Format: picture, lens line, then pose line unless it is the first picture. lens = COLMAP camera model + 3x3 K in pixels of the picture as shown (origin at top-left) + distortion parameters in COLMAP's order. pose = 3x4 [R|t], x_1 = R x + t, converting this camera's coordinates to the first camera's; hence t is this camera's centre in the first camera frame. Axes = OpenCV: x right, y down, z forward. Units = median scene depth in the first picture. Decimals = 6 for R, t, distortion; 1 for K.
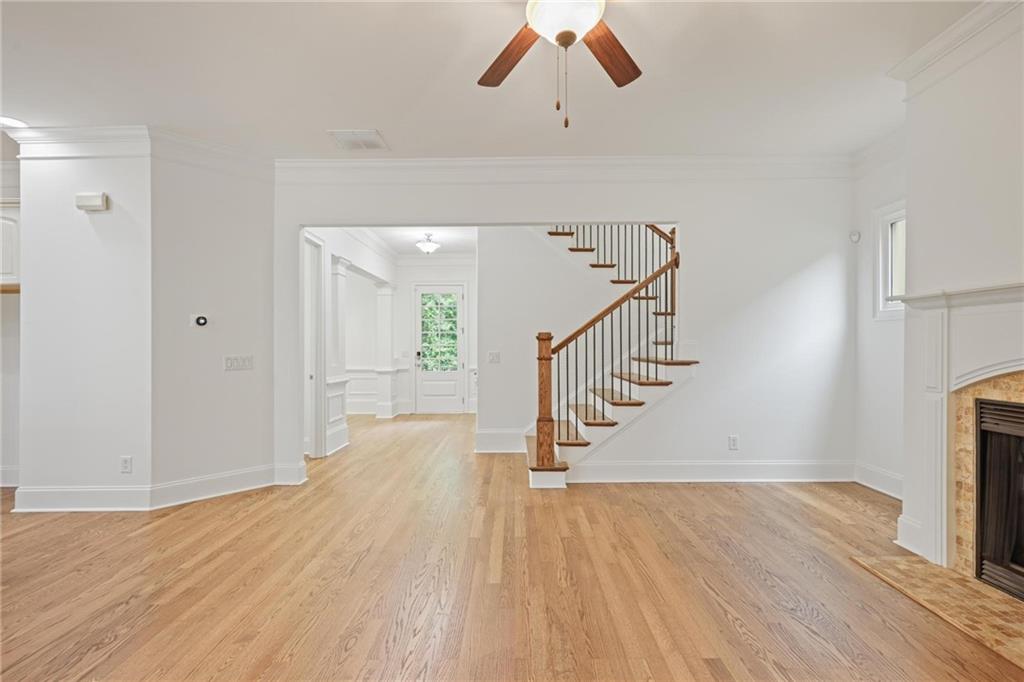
lens RADIAL K [[462.0, 0, 512.0], [0, 462.0, 341.0], [0, 0, 1]] dist [0.001792, -0.000465]
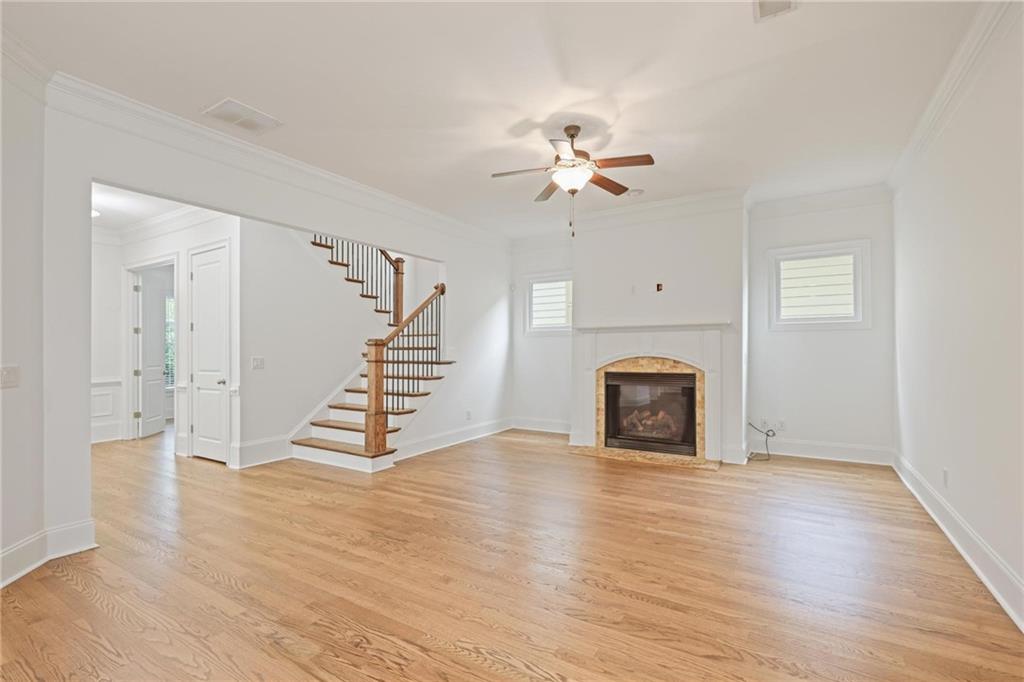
lens RADIAL K [[458.0, 0, 515.8], [0, 458.0, 345.5], [0, 0, 1]] dist [-0.000921, -0.000120]
pose [[0.522205, 0.011463, 0.852743, -0.754586], [-0.005235, 0.999934, -0.010236, 0.008353], [-0.852804, 0.000881, 0.522231, 0.091365]]
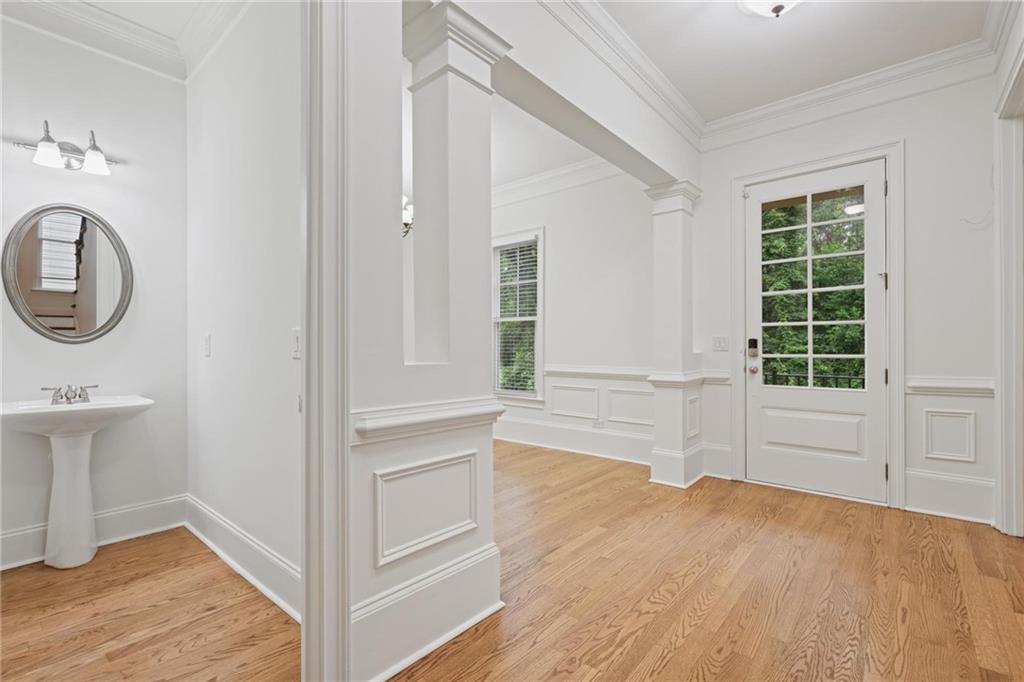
lens RADIAL K [[458.0, 0, 515.8], [0, 458.0, 345.5], [0, 0, 1]] dist [-0.000921, -0.000120]
pose [[0.765263, 0.003484, -0.643709, -0.202652], [0.002561, 0.999961, 0.008457, 0.052950], [0.643713, -0.008121, 0.765224, 1.119293]]
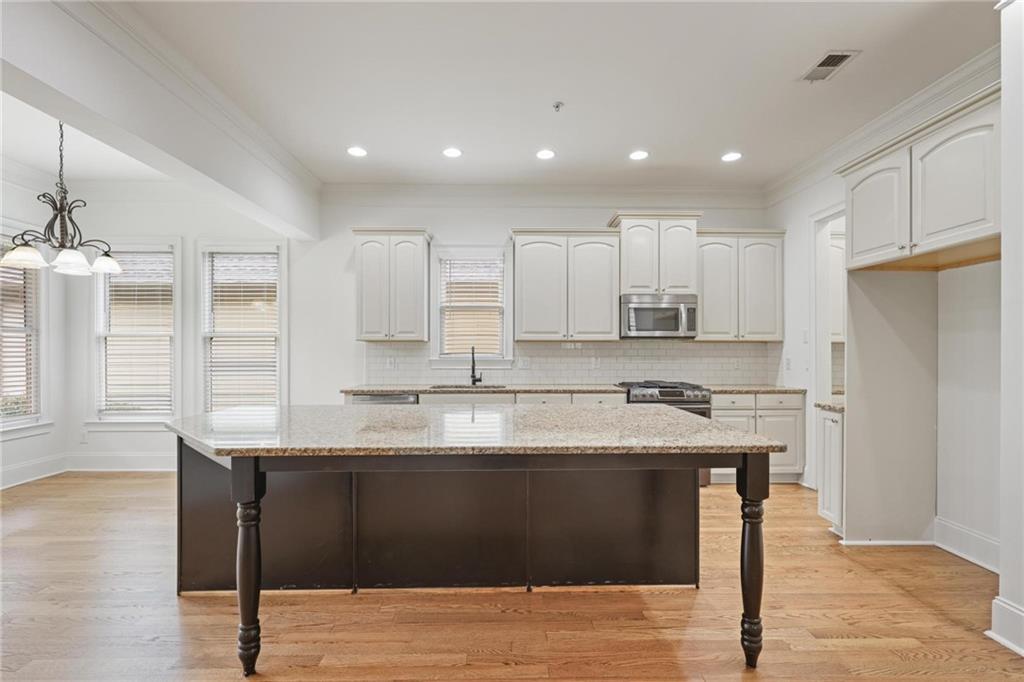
lens RADIAL K [[469.4, 0, 514.9], [0, 469.4, 352.7], [0, 0, 1]] dist [0.001470, 0.000302]
pose [[0.027403, 0.012040, -0.999552, -0.453785], [0.006565, 0.999904, 0.012225, 0.009338], [0.999603, -0.006897, 0.027321, 0.354027]]
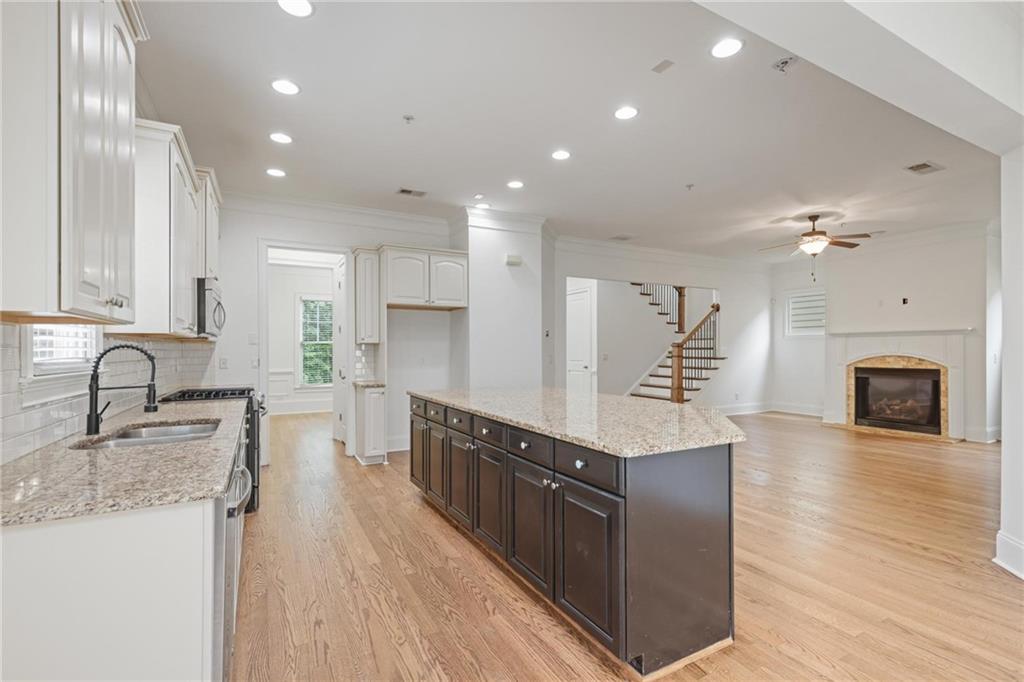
lens RADIAL K [[464.7, 0, 514.0], [0, 464.7, 344.2], [0, 0, 1]] dist [0.004744, 0.000363]
pose [[0.875307, 0.011492, 0.483430, -1.502555], [-0.008516, 0.999929, -0.008351, 0.009622], [-0.483492, 0.003193, 0.875343, -0.379094]]
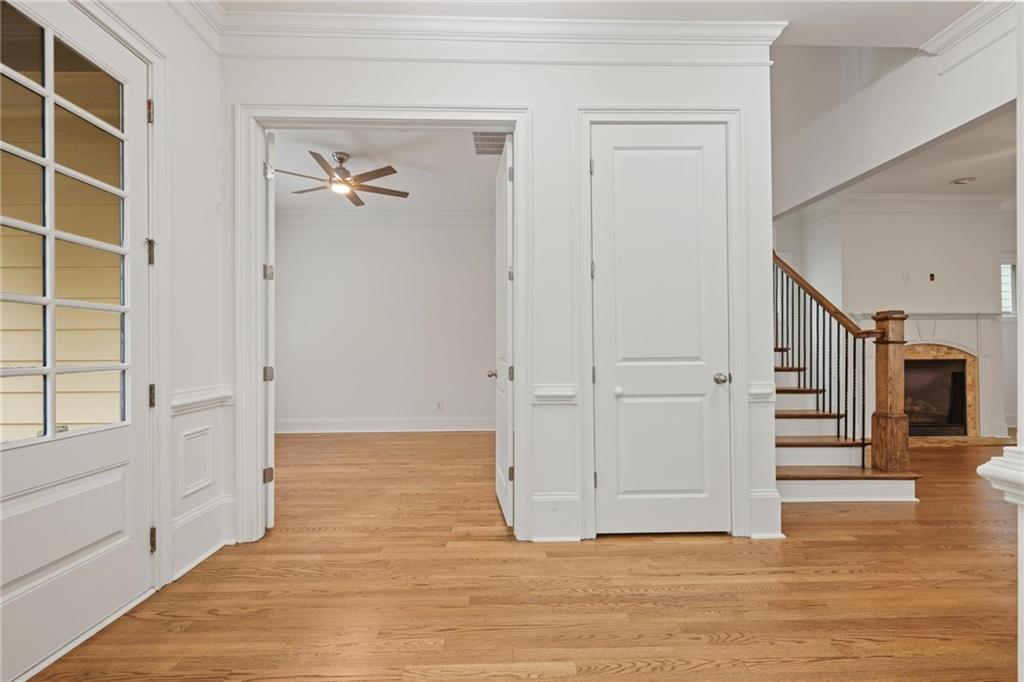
lens RADIAL K [[462.2, 0, 514.4], [0, 462.2, 346.6], [0, 0, 1]] dist [-0.000263, -0.000052]
pose [[-0.030437, 0.013949, 0.999439, -0.759147], [-0.007524, 0.999871, -0.014185, 0.063181], [-0.999508, -0.007951, -0.030328, 1.734273]]
